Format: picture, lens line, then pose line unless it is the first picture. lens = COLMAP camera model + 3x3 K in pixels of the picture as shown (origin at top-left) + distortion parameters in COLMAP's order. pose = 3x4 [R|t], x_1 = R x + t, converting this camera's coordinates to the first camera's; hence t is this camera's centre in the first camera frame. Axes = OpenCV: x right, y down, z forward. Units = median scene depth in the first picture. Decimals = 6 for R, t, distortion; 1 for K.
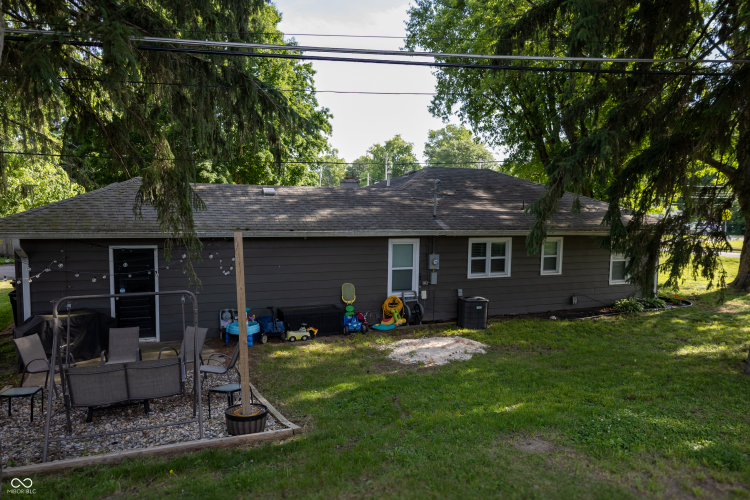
lens RADIAL K [[503.0, 0, 375.0], [0, 503.0, 250.0], [0, 0, 1]] dist [0.000900, -0.001373]
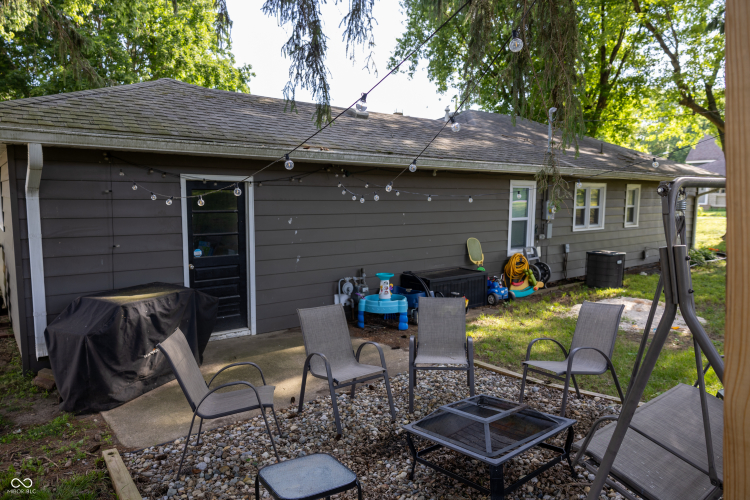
lens RADIAL K [[489.6, 0, 375.0], [0, 489.6, 250.0], [0, 0, 1]] dist [-0.017014, -0.000150]
pose [[0.958174, -0.037890, 0.283668, -0.442691], [0.030312, 0.999058, 0.031059, 0.062814], [-0.284578, -0.021161, 0.958419, 0.376060]]
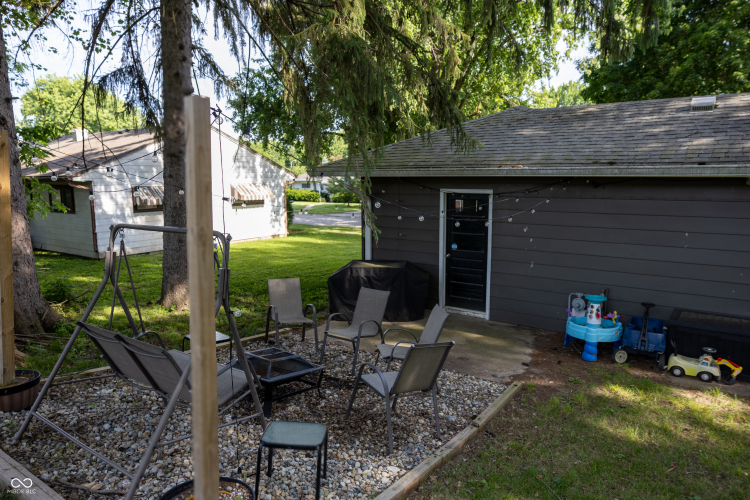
lens RADIAL K [[503.0, 0, 375.0], [0, 503.0, 250.0], [0, 0, 1]] dist [0.000900, -0.001373]
pose [[0.541964, 0.106689, -0.833602, 0.088565], [-0.059094, 0.994292, 0.088835, 0.022363], [0.838321, 0.001115, 0.545175, 0.440527]]
